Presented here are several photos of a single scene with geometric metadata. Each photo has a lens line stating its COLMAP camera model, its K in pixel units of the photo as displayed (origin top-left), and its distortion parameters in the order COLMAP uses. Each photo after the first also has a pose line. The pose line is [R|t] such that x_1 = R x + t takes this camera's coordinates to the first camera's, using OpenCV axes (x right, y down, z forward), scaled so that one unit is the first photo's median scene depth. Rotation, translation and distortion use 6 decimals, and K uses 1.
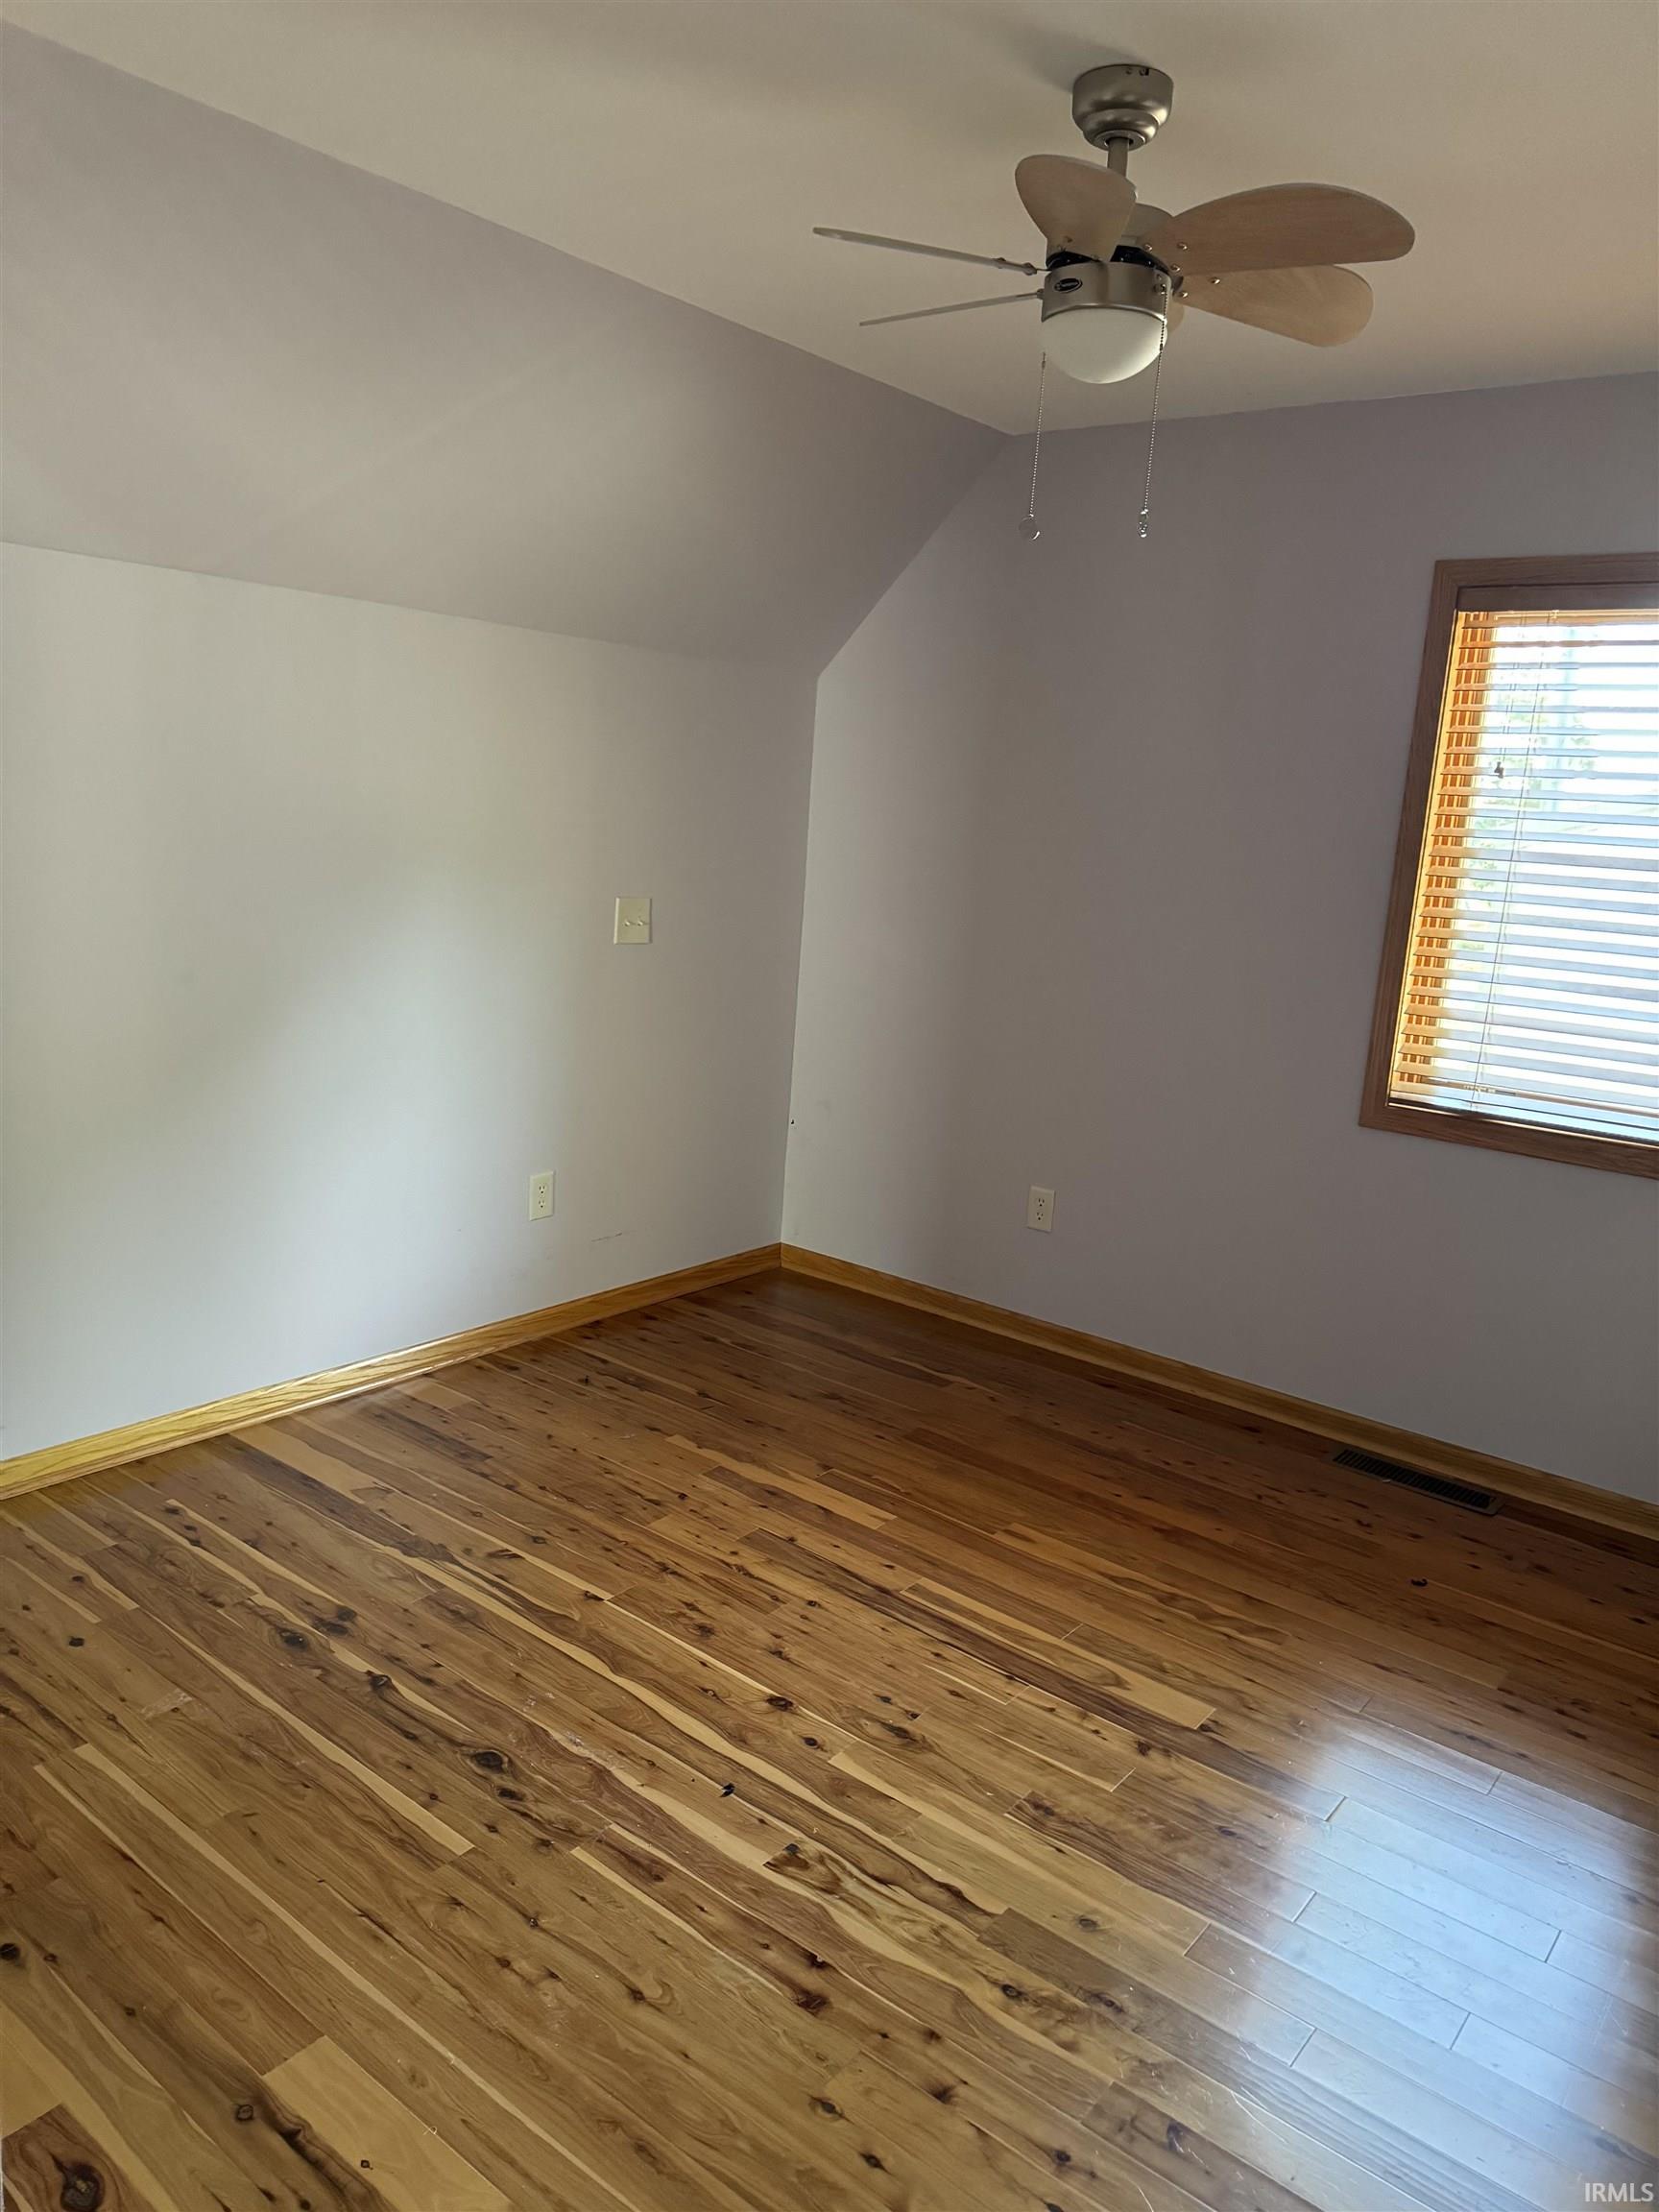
lens RADIAL K [[1561.8, 0, 827.4], [0, 1561.8, 1105.6], [0, 0, 1]] dist [0.001511, 0.000791]
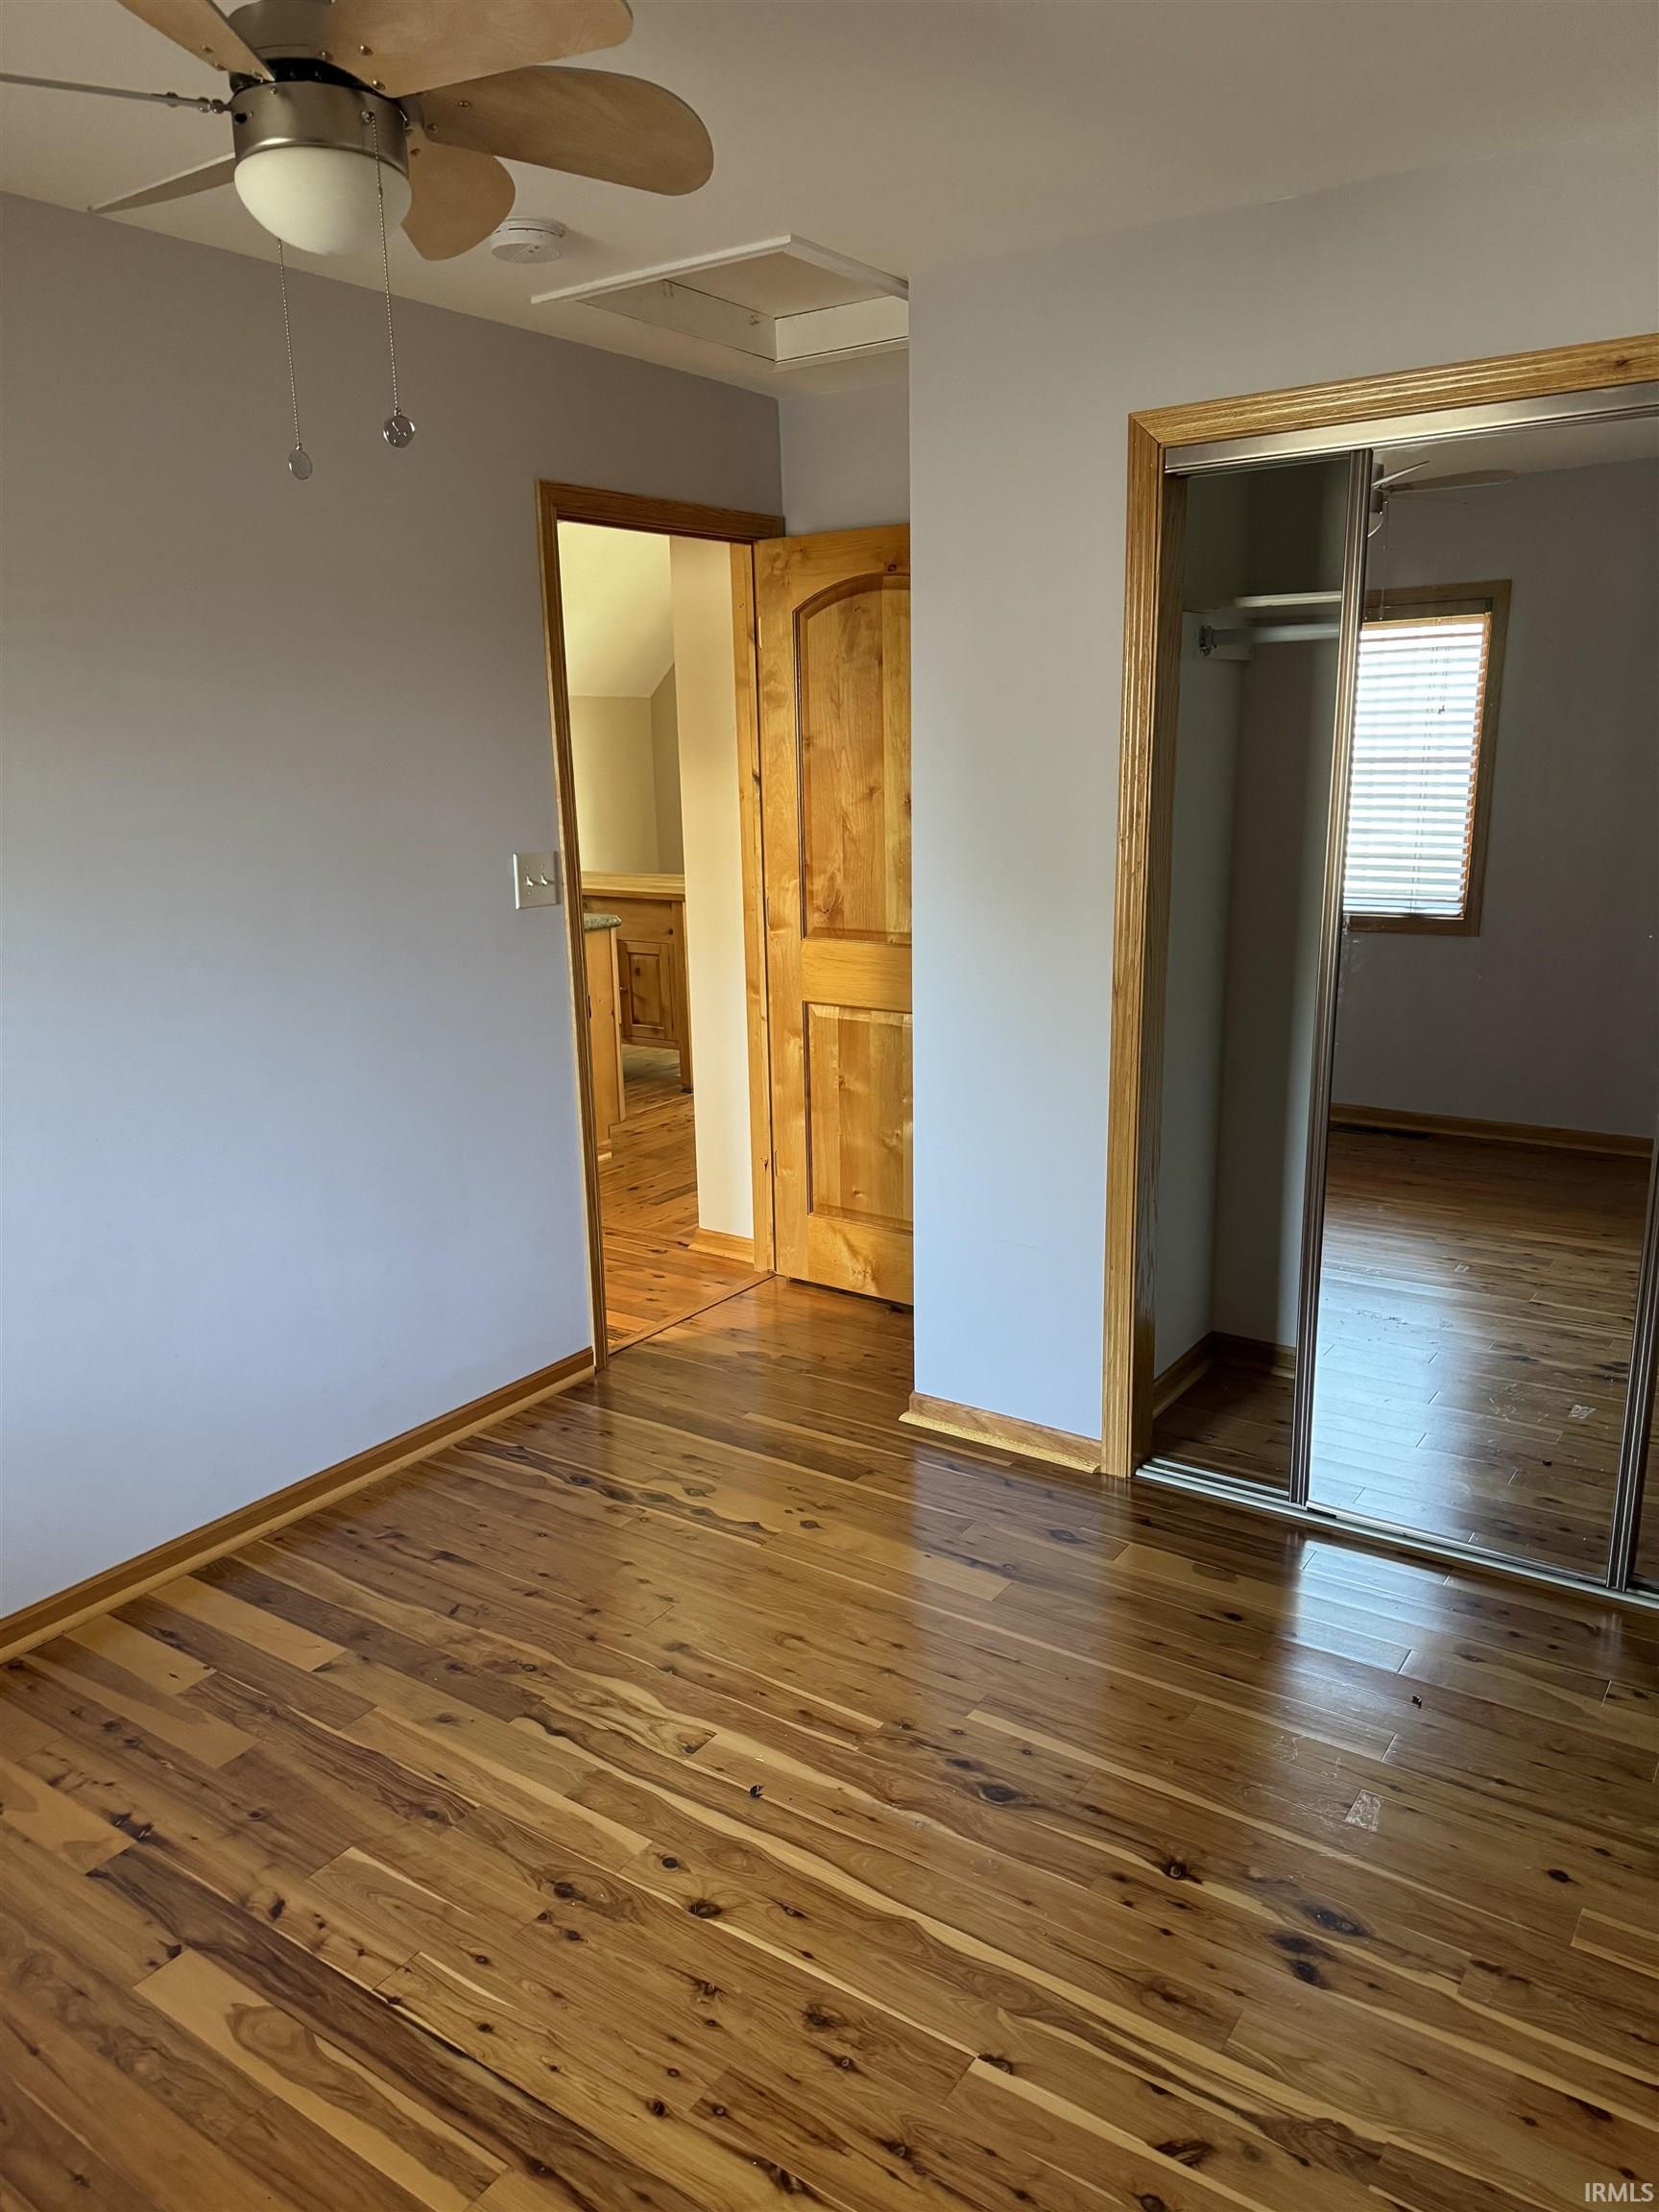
lens RADIAL K [[1561.8, 0, 834.0], [0, 1561.8, 1109.4], [0, 0, 1]] dist [0.001511, 0.000791]
pose [[-0.996725, -0.029928, -0.075118, -0.024460], [-0.058420, 0.908823, 0.413070, -0.364827], [0.055907, 0.416106, -0.907596, 1.652722]]
